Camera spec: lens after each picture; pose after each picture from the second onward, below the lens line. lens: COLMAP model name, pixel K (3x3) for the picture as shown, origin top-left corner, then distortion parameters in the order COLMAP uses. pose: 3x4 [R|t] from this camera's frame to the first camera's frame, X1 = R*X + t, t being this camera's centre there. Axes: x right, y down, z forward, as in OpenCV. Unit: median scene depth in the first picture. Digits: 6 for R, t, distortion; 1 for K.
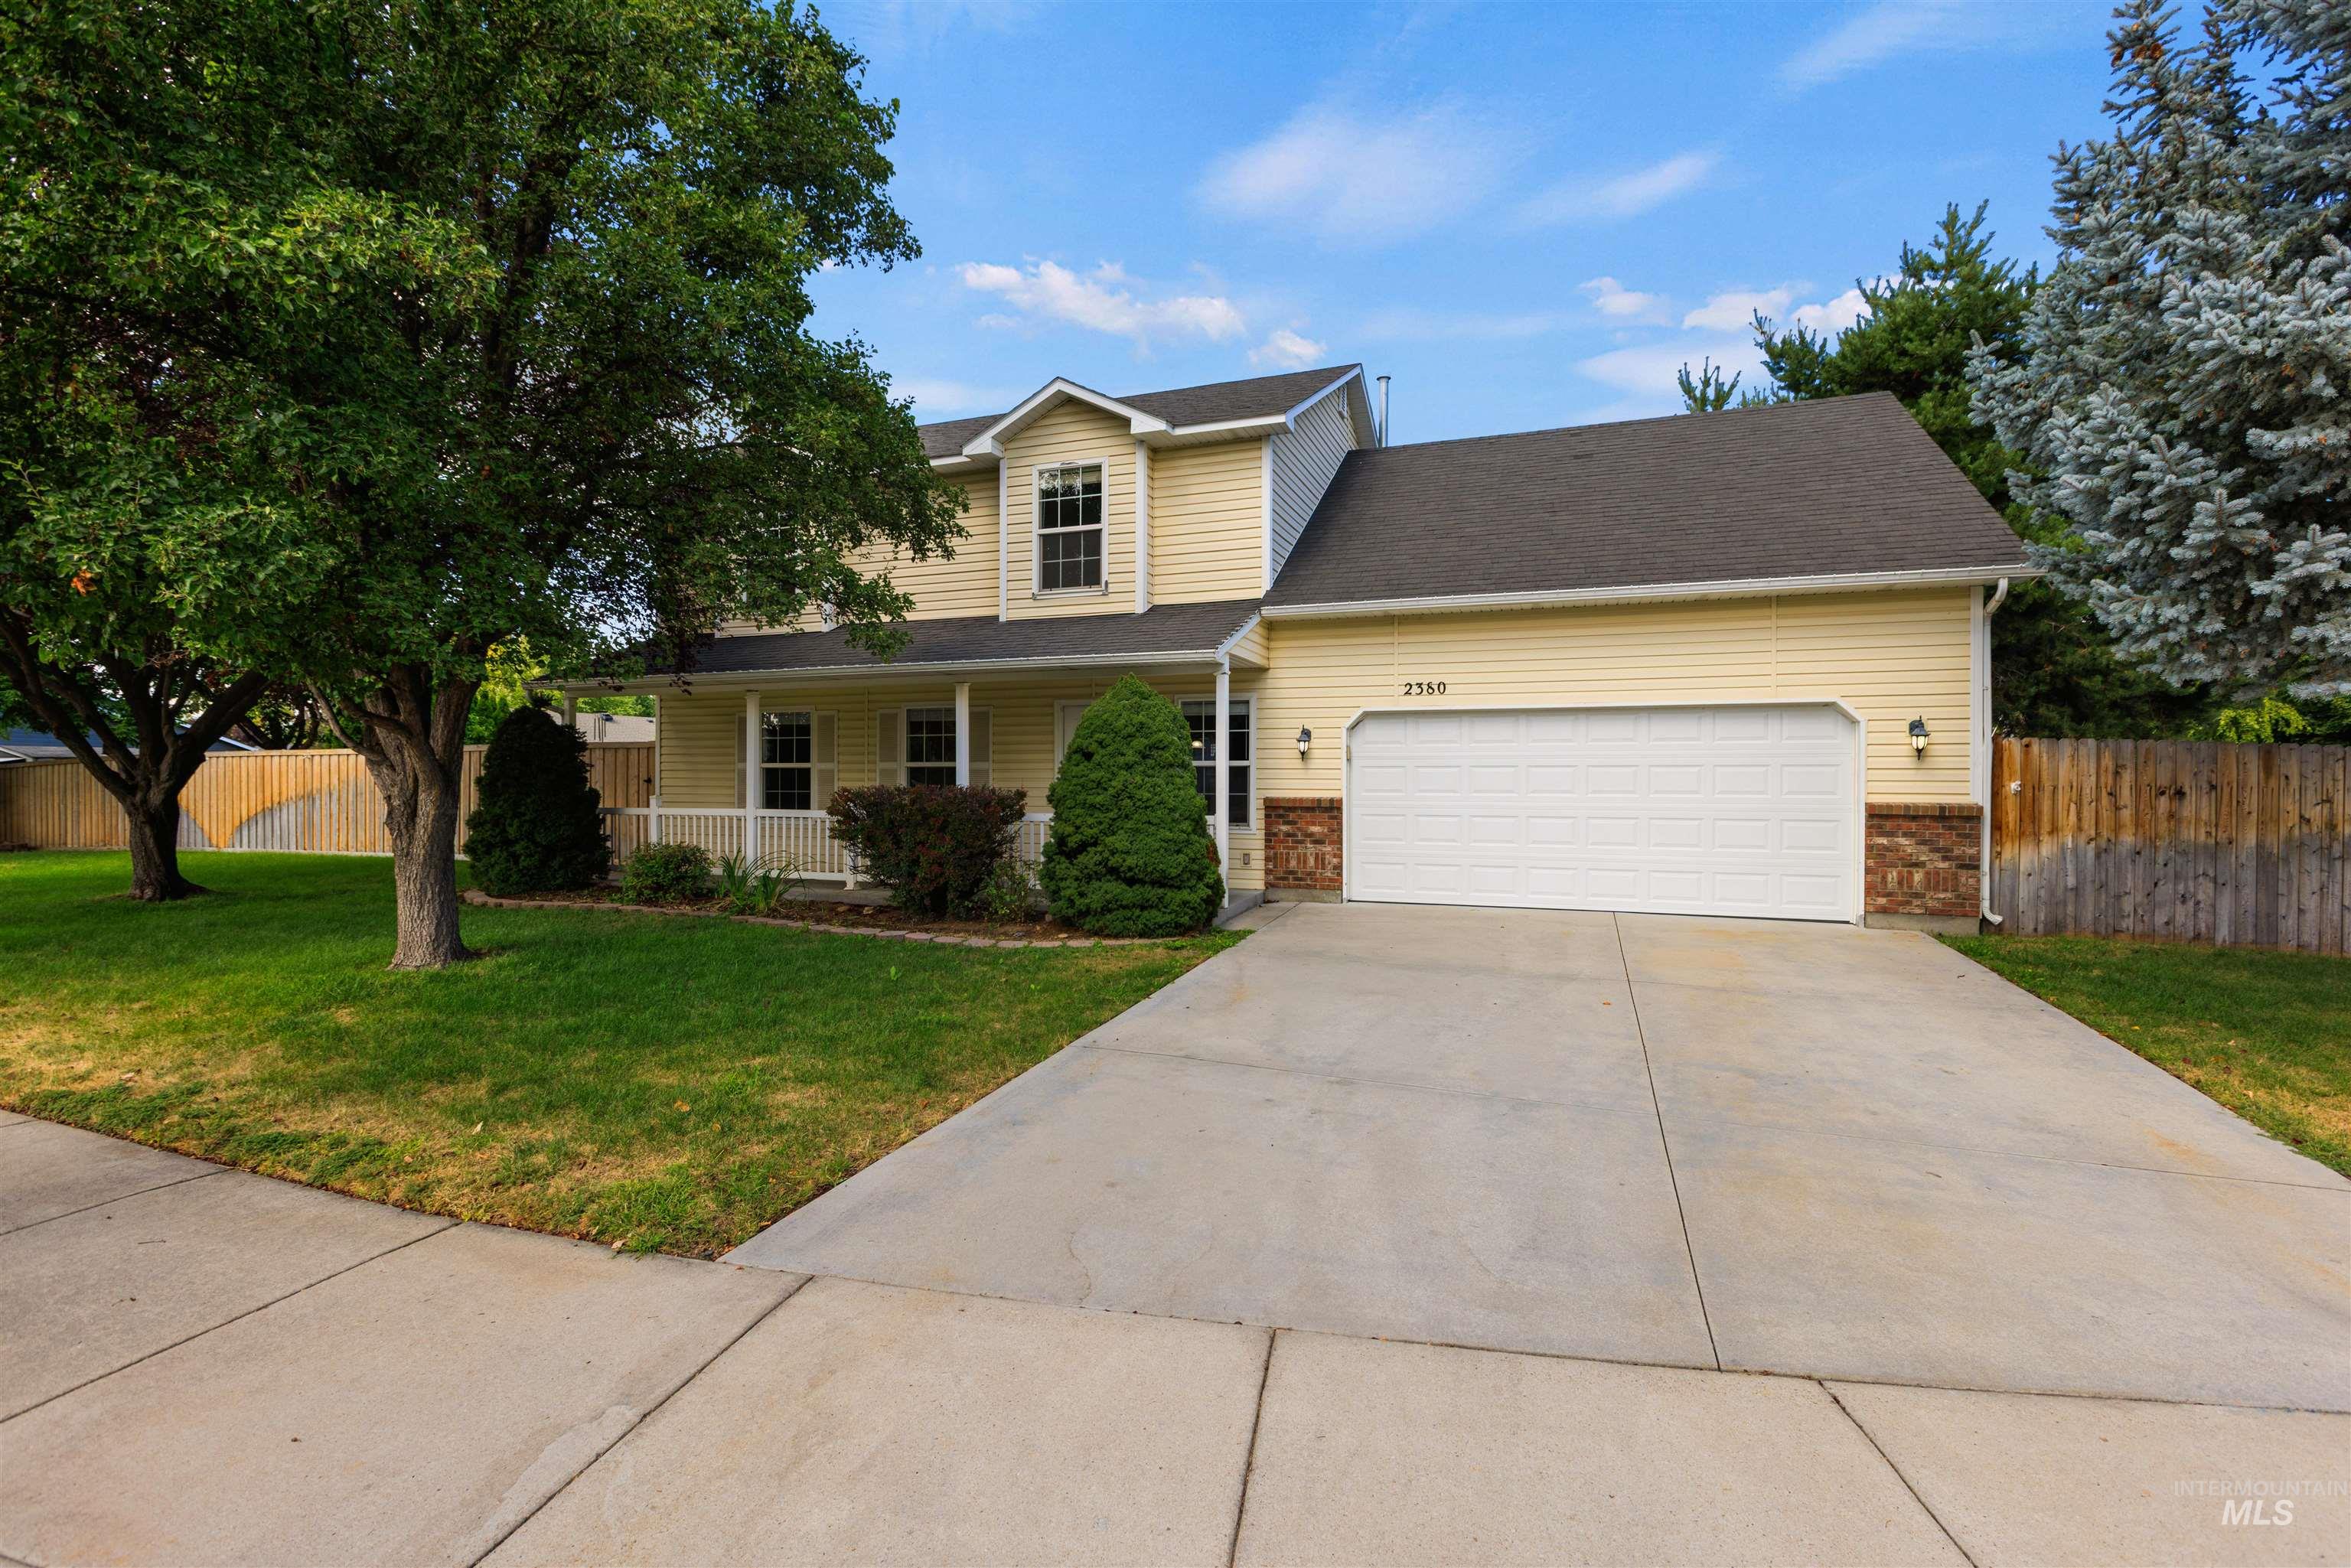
lens RADIAL K [[1069.3, 0, 1169.7], [0, 1069.3, 782.7], [0, 0, 1]] dist [0.000406, 0.000011]
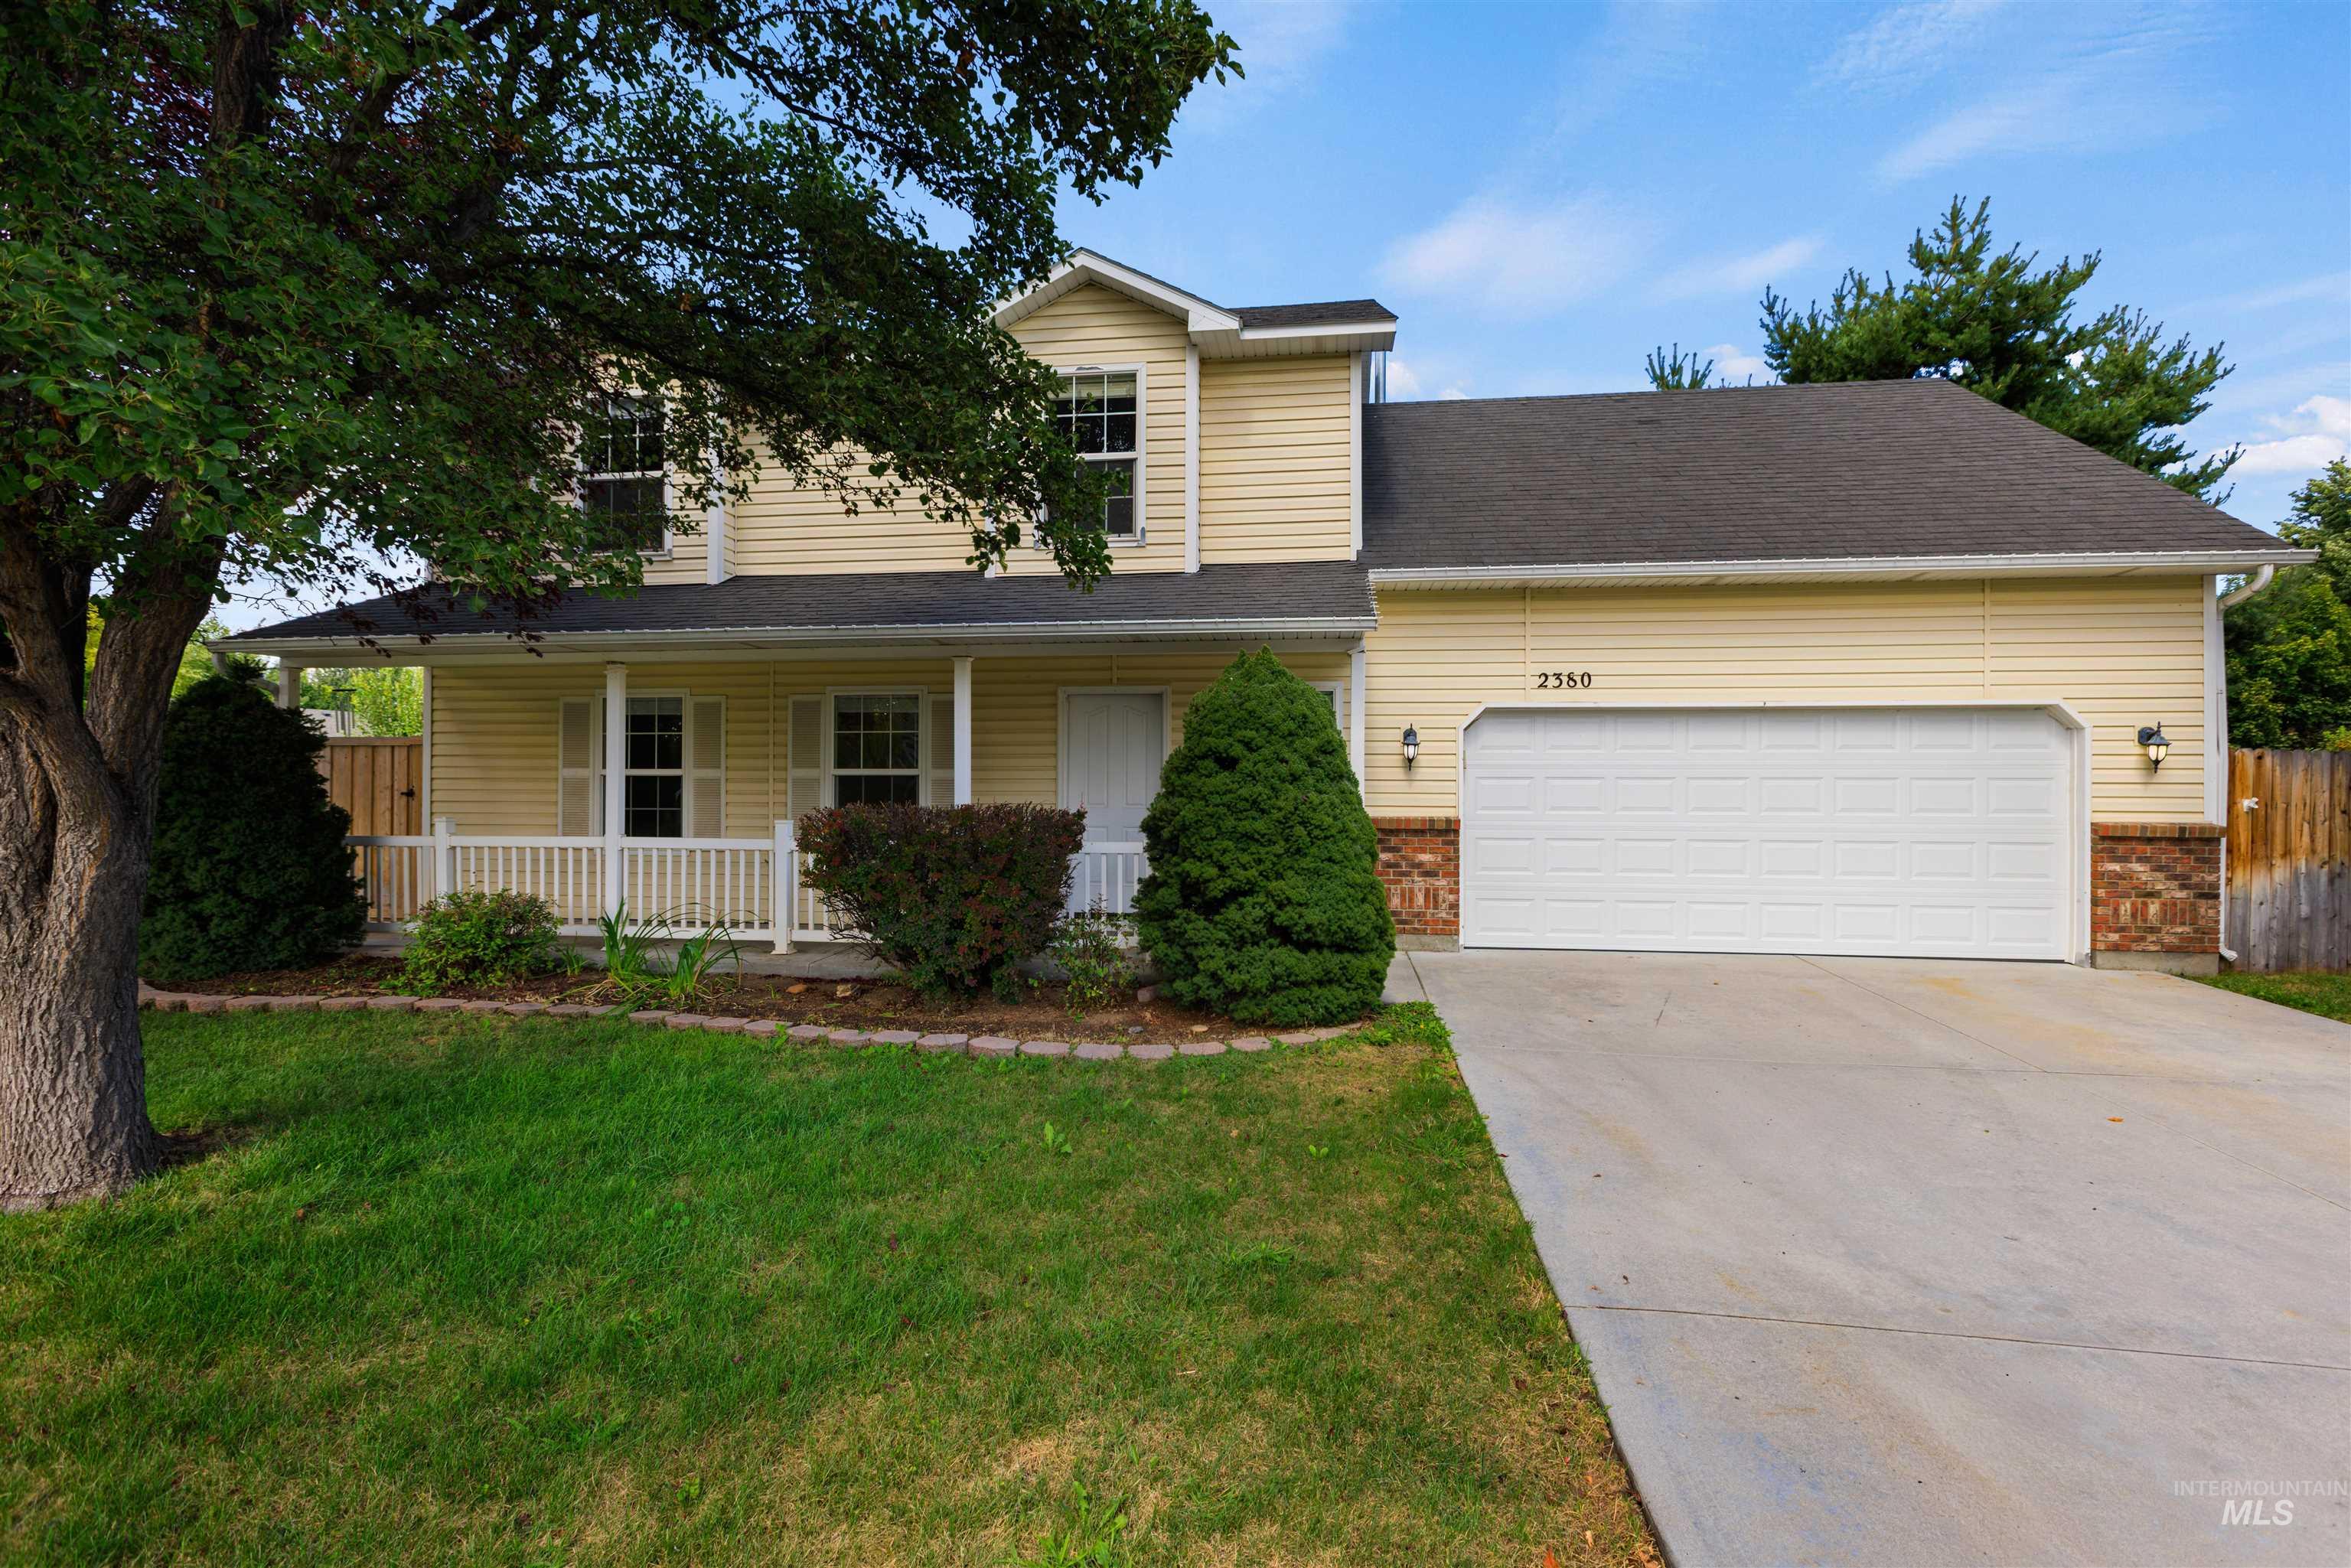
lens RADIAL K [[1069.3, 0, 1181.3], [0, 1069.3, 781.3], [0, 0, 1]] dist [0.000406, 0.000011]
pose [[0.972016, 0.002390, 0.234902, -0.222303], [-0.000655, 0.999972, -0.007463, -0.006474], [-0.234913, 0.007101, 0.971991, 0.284890]]
